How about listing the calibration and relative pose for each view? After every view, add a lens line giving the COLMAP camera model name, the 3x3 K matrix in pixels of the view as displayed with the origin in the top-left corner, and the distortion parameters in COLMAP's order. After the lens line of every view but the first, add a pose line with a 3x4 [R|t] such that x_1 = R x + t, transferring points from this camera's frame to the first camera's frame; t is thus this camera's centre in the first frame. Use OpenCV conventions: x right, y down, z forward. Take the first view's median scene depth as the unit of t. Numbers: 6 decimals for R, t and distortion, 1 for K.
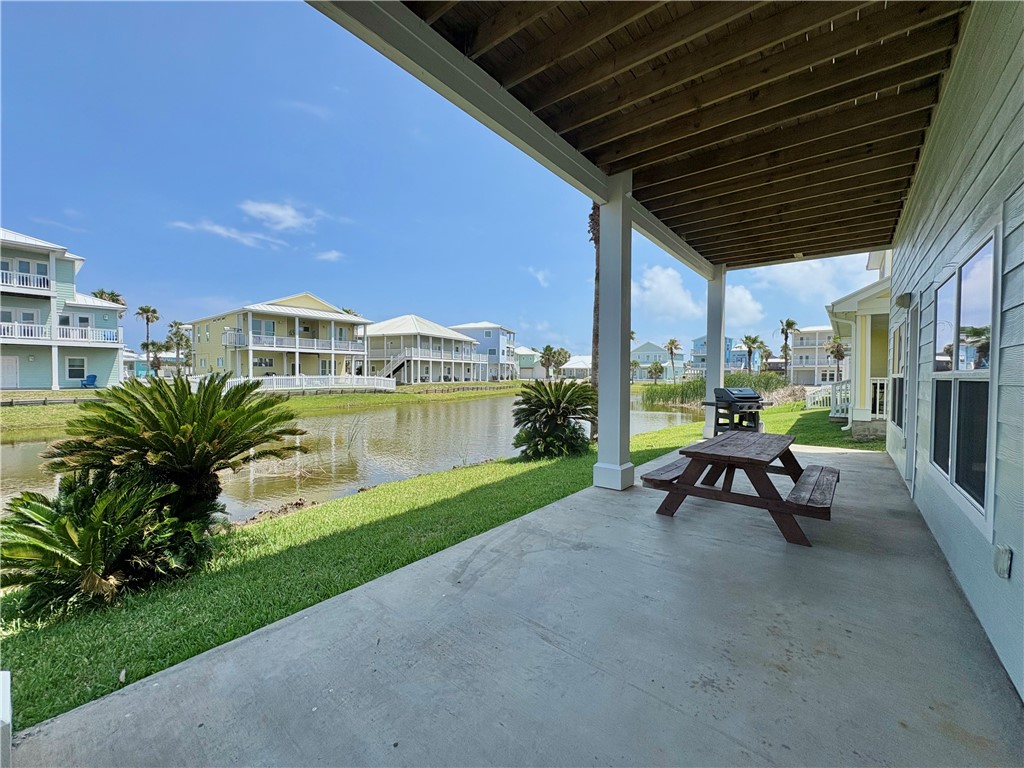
lens RADIAL K [[409.7, 0, 512.0], [0, 409.7, 384.0], [0, 0, 1]] dist [-0.001603, -0.000095]
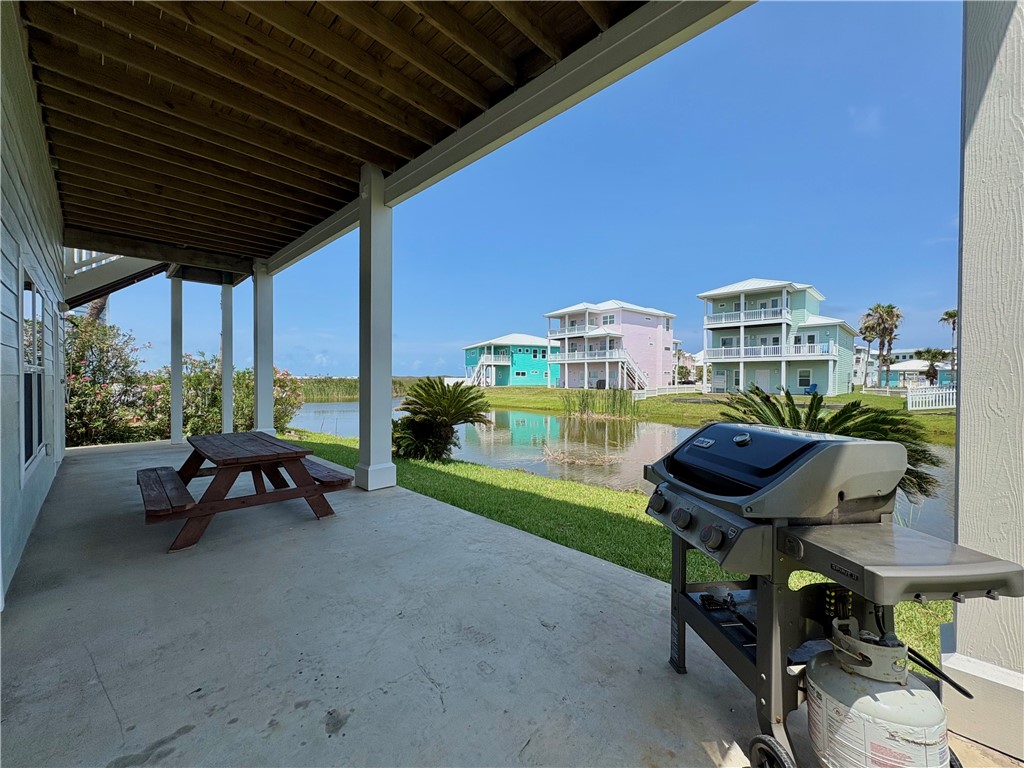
lens RADIAL K [[409.7, 0, 512.0], [0, 409.7, 384.0], [0, 0, 1]] dist [-0.001603, -0.000095]
pose [[-0.091195, 0.005967, -0.995815, 0.224431], [-0.033007, 0.999414, 0.009012, -0.003751], [0.995286, 0.033691, -0.090945, 0.252672]]
